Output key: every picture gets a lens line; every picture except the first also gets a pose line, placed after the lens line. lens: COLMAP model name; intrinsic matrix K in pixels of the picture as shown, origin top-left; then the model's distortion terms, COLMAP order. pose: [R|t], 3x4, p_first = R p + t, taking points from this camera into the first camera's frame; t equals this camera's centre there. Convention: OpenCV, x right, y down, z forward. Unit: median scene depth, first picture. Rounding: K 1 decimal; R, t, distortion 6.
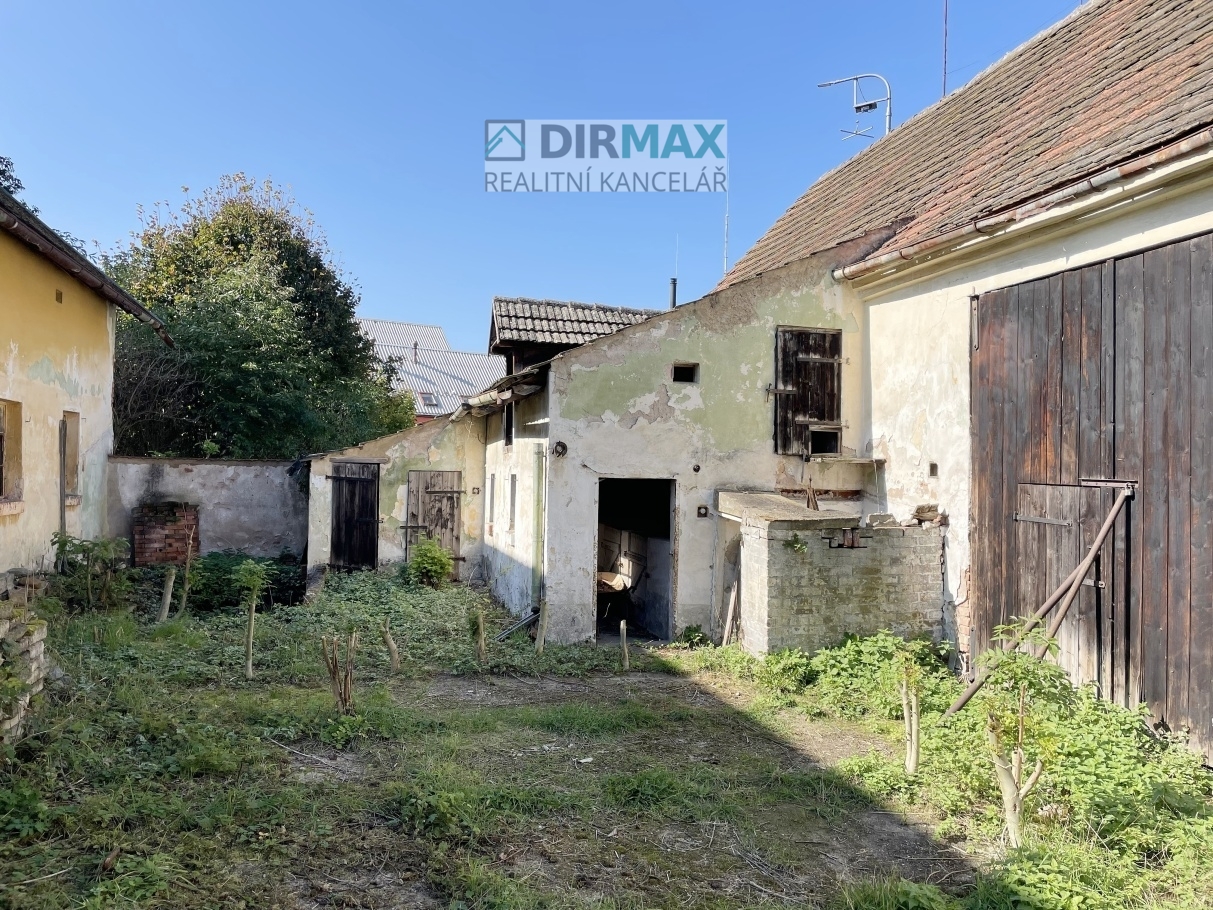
lens RADIAL K [[917.6, 0, 598.3], [0, 917.6, 454.8], [0, 0, 1]] dist [0.089456, -0.120858]
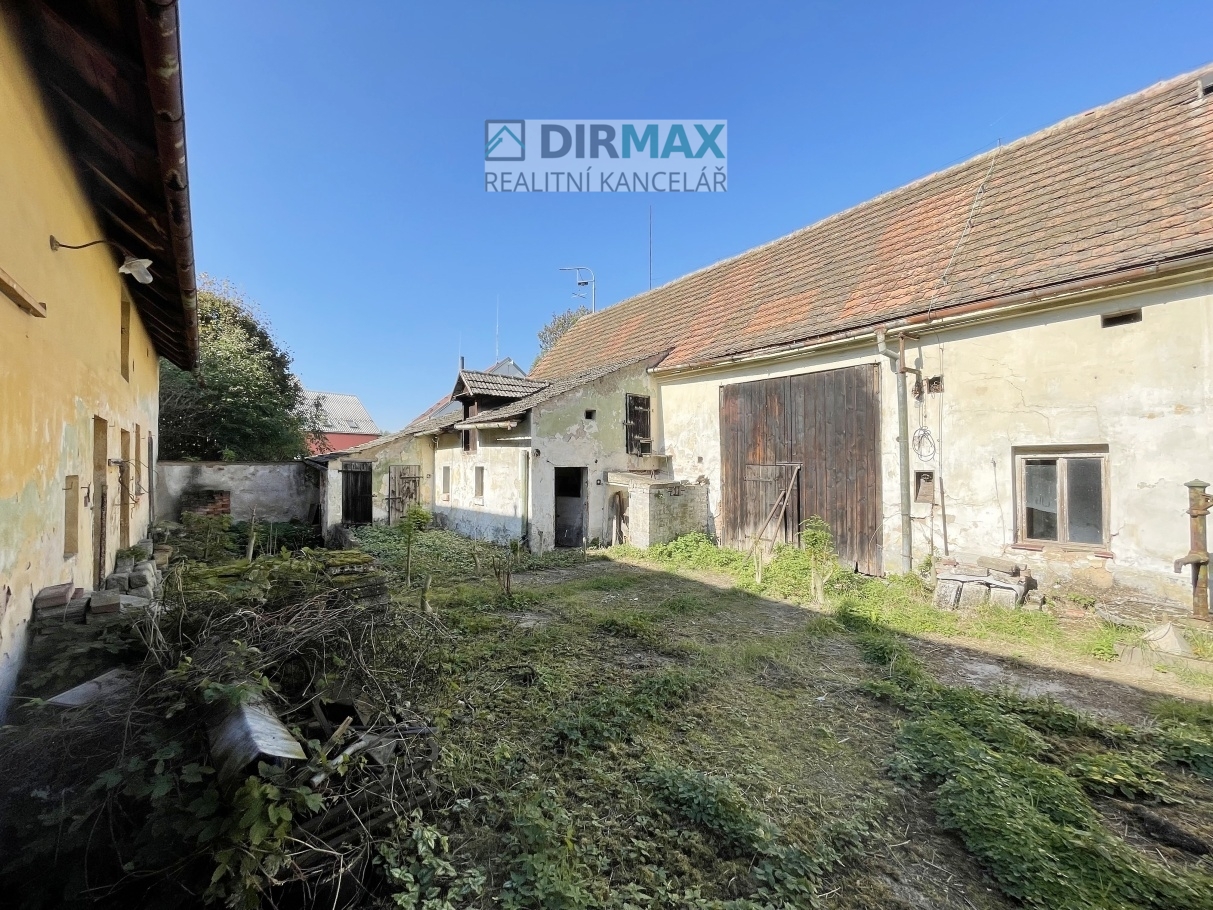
lens RADIAL K [[488.5, 0, 607.3], [0, 488.5, 452.0], [0, 0, 1]] dist [-0.002944, -0.000418]
pose [[0.904744, -0.013007, 0.425757, -0.327633], [0.012877, 0.999912, 0.003185, -0.009245], [-0.425761, 0.002601, 0.904832, 0.002487]]
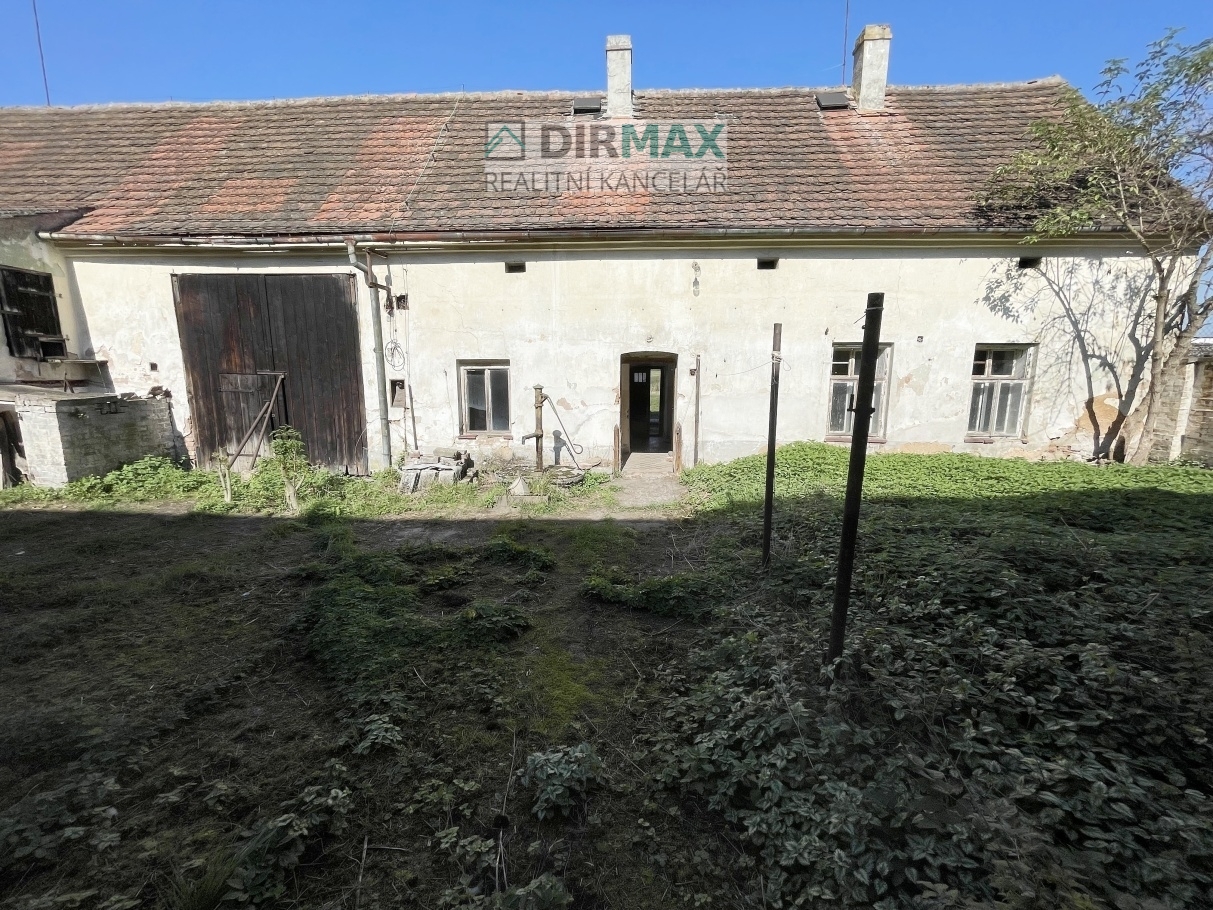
lens RADIAL K [[488.5, 0, 607.3], [0, 488.5, 452.0], [0, 0, 1]] dist [-0.002944, -0.000418]
pose [[0.278346, -0.173661, 0.944651, -0.297487], [-0.017332, 0.982451, 0.185716, -0.011933], [-0.960324, -0.068066, 0.270451, -0.121561]]
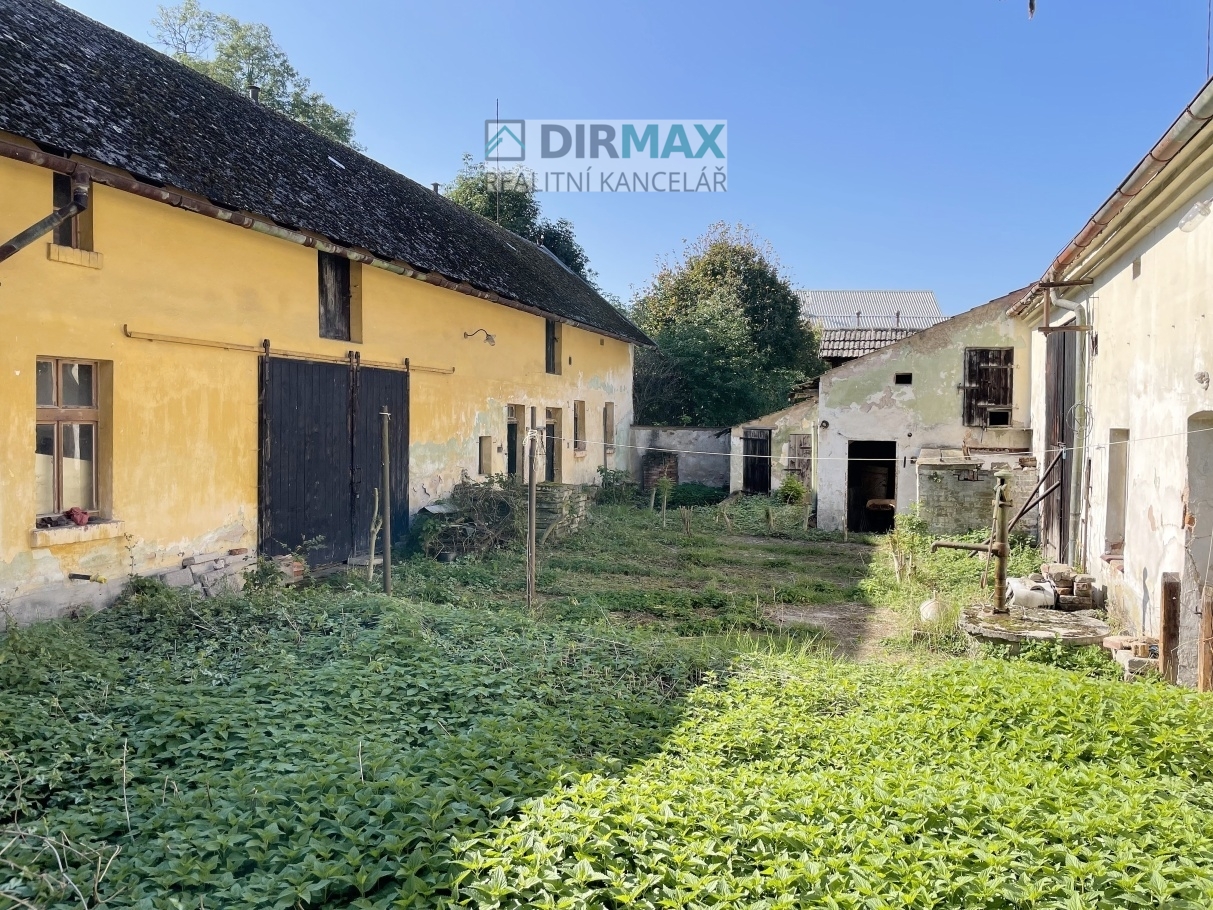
lens RADIAL K [[917.6, 0, 598.3], [0, 917.6, 454.8], [0, 0, 1]] dist [0.089456, -0.120858]
pose [[0.845398, 0.012041, -0.534001, 0.526653], [0.013576, 0.998939, 0.044017, -0.031021], [0.533964, -0.044461, 0.844338, -0.747698]]
